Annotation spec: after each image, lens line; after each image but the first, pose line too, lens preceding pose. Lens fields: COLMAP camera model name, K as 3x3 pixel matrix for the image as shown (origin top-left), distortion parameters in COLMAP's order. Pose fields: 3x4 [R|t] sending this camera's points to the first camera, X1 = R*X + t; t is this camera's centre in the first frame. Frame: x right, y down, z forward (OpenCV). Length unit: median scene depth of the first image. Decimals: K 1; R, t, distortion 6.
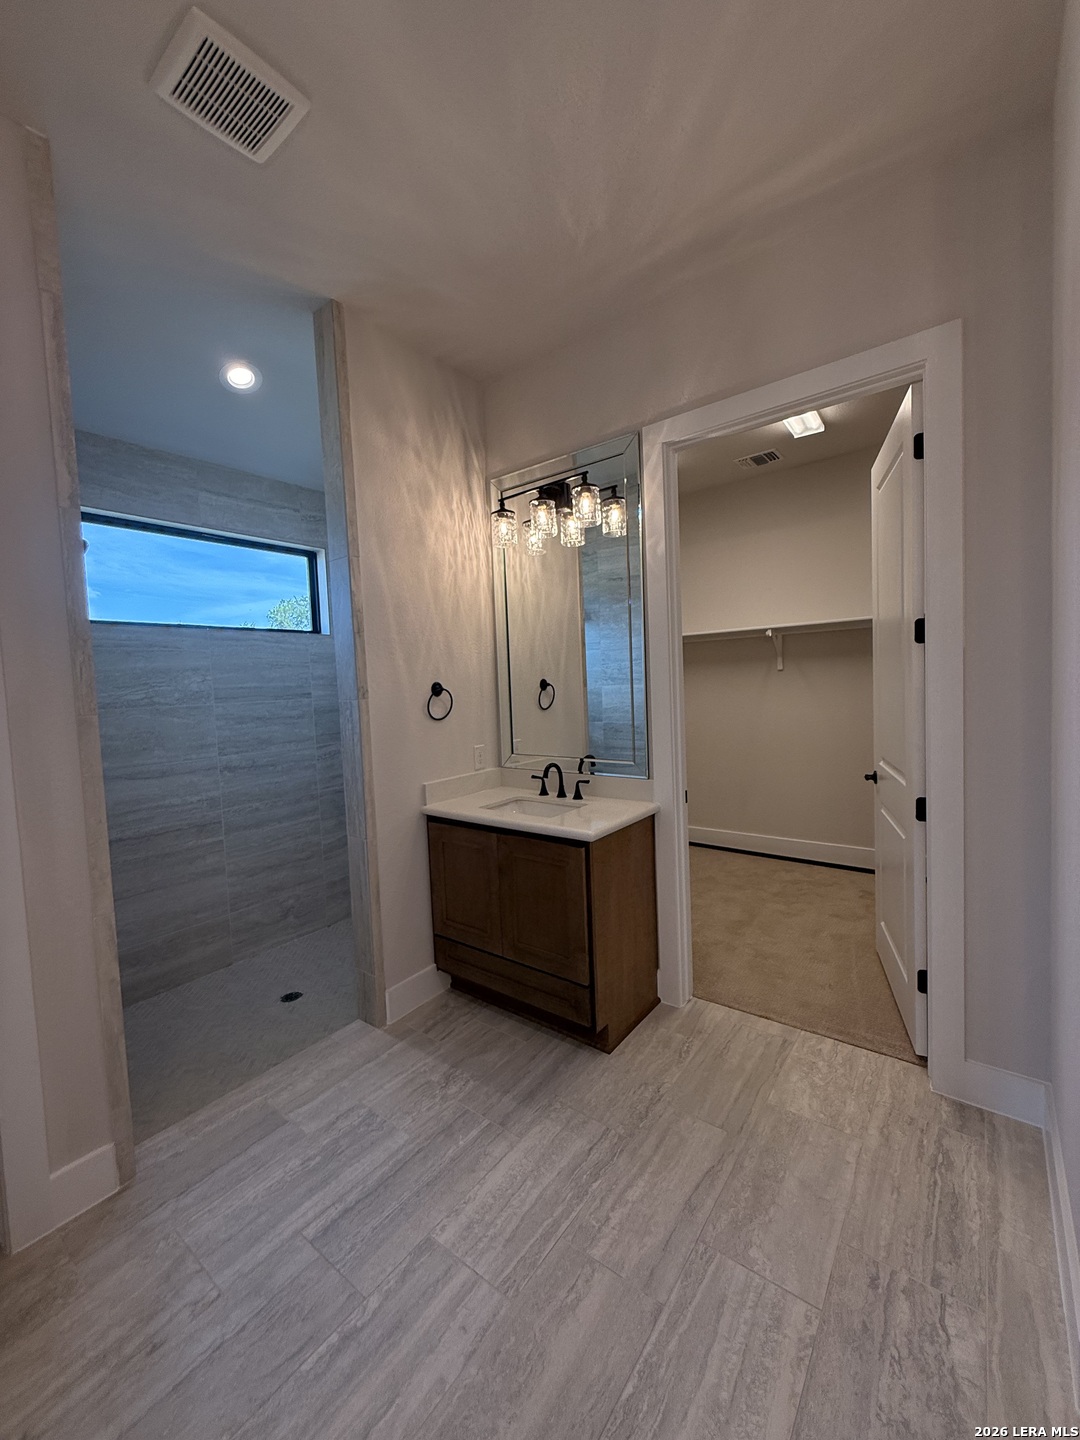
lens RADIAL K [[579.2, 0, 541.3], [0, 579.2, 715.7], [0, 0, 1]] dist [0.003363, 0.000426]
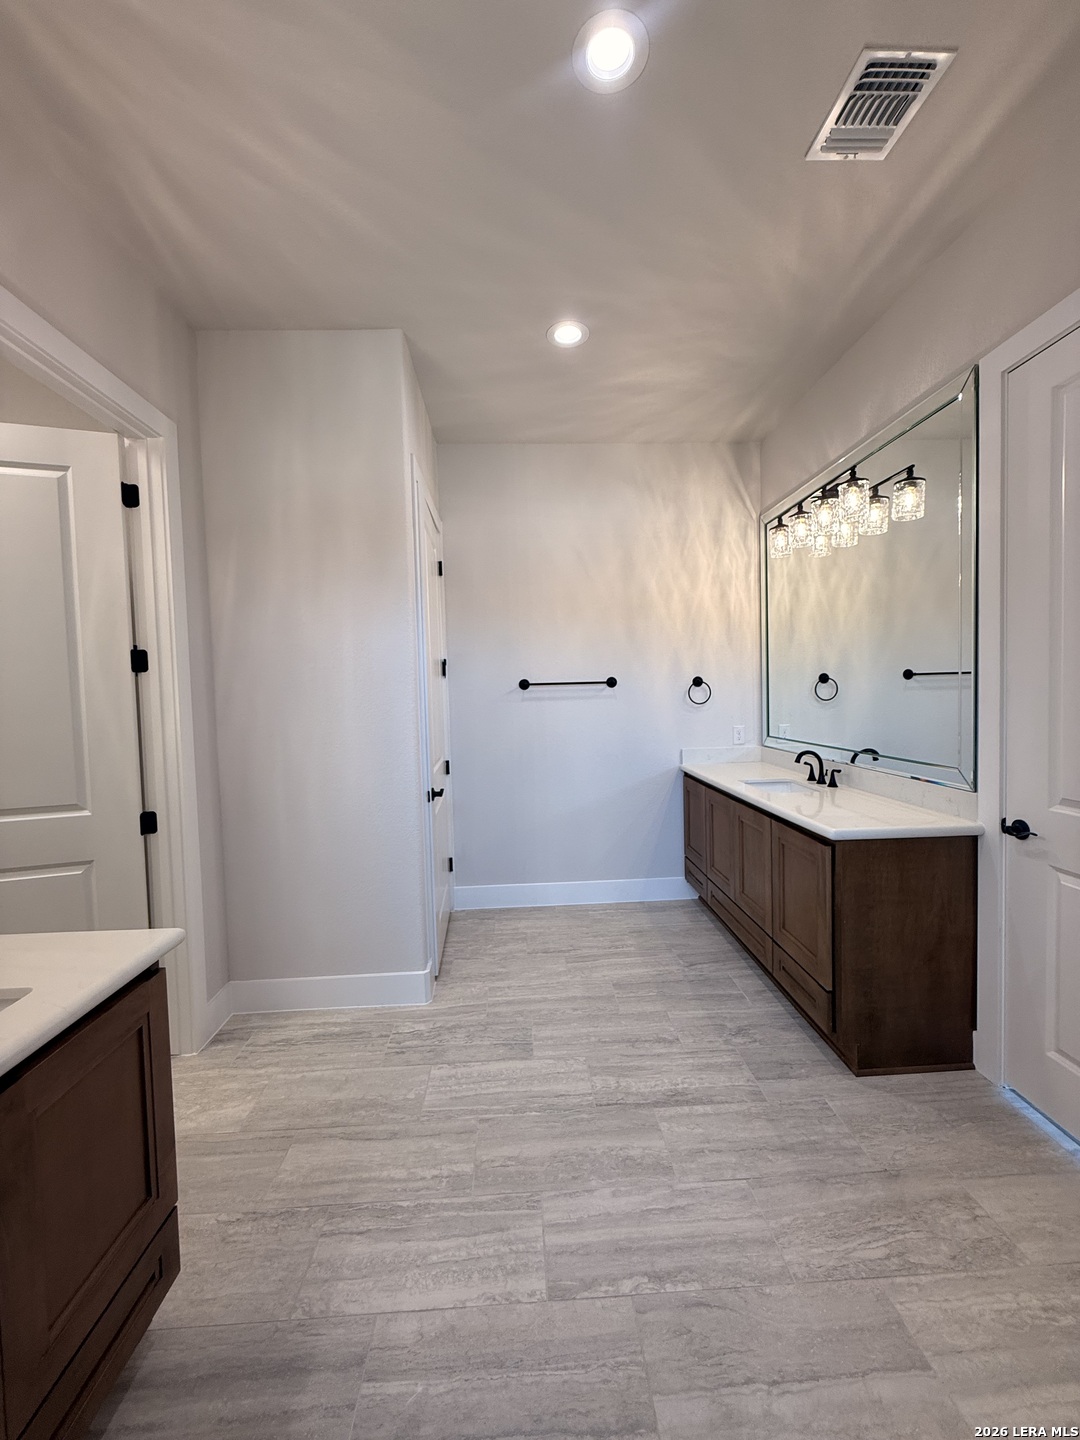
lens RADIAL K [[579.2, 0, 537.3], [0, 579.2, 718.3], [0, 0, 1]] dist [0.003363, 0.000426]
pose [[-0.638395, 0.027218, 0.769228, -0.860984], [0.095969, 0.994391, 0.044462, -0.017379], [-0.763703, 0.102206, -0.637426, 1.445974]]
